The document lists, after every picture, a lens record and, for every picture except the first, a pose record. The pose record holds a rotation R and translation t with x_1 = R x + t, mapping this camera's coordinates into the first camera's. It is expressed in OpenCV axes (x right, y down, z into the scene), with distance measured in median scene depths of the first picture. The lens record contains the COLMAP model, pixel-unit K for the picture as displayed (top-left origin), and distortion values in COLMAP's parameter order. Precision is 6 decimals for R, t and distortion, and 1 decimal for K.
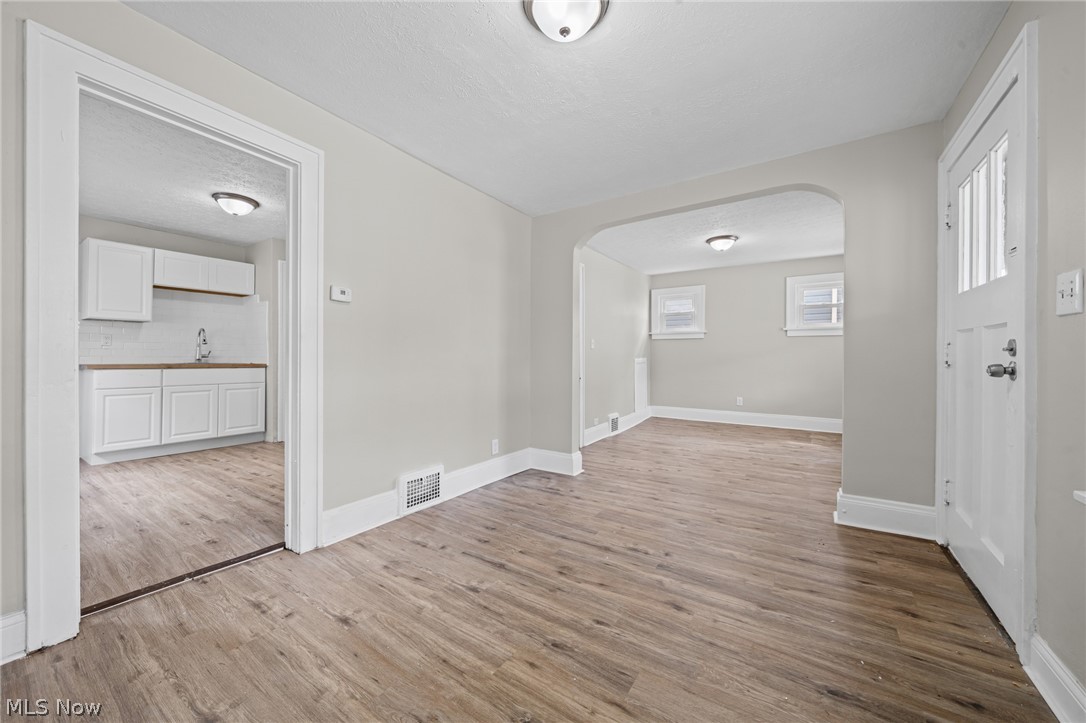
lens RADIAL K [[386.3, 0, 545.0], [0, 386.3, 360.7], [0, 0, 1]] dist [-0.000213, 0.000005]
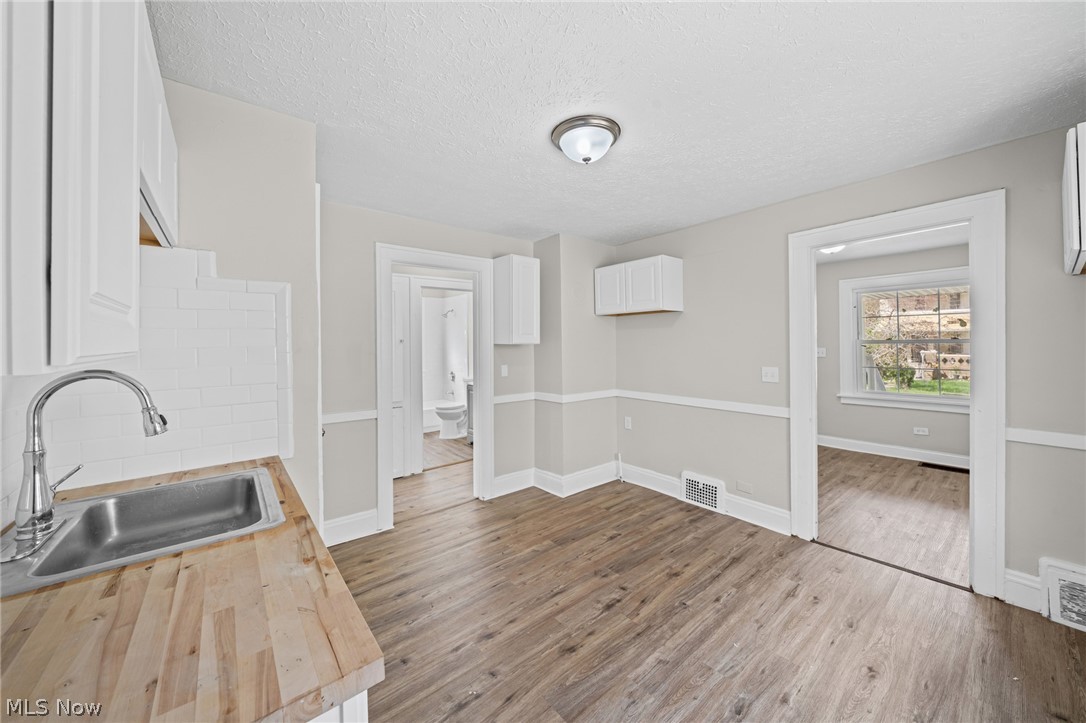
lens RADIAL K [[386.3, 0, 544.4], [0, 386.3, 357.5], [0, 0, 1]] dist [-0.000213, 0.000005]
pose [[0.279180, -0.000452, 0.960239, -1.660581], [0.001039, 0.999999, 0.000168, -0.099859], [-0.960238, 0.000951, 0.279181, 1.157292]]
